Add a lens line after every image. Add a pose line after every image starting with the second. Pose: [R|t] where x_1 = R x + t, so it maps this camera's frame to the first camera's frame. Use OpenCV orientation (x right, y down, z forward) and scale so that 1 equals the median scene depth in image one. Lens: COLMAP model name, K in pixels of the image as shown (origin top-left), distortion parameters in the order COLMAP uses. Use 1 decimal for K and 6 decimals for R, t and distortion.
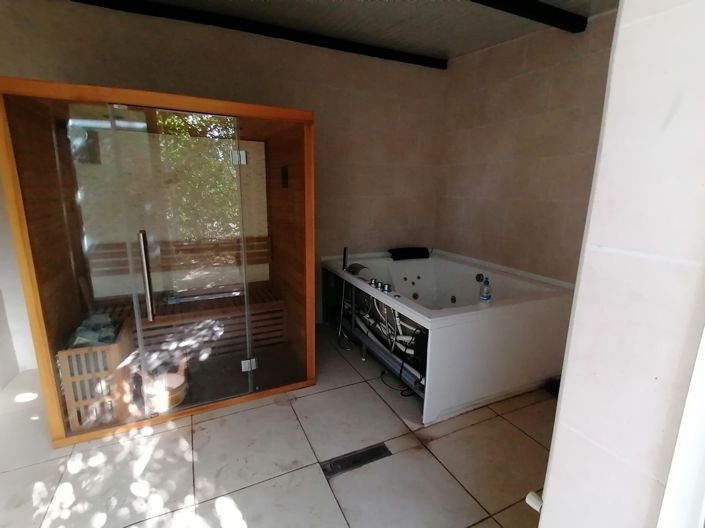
lens RADIAL K [[346.3, 0, 346.7], [0, 346.3, 264.8], [0, 0, 1]] dist [-0.003830, -0.012020]
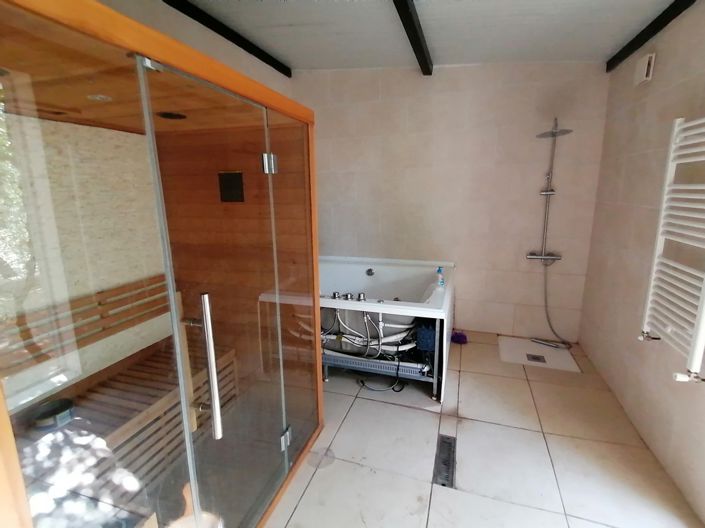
lens RADIAL K [[346.3, 0, 351.2], [0, 346.3, 260.1], [0, 0, 1]] dist [-0.003830, -0.012020]
pose [[0.679330, -0.165476, 0.714933, -0.521630], [0.178497, 0.982245, 0.057739, -0.088588], [-0.711793, 0.088389, 0.696805, 0.273925]]
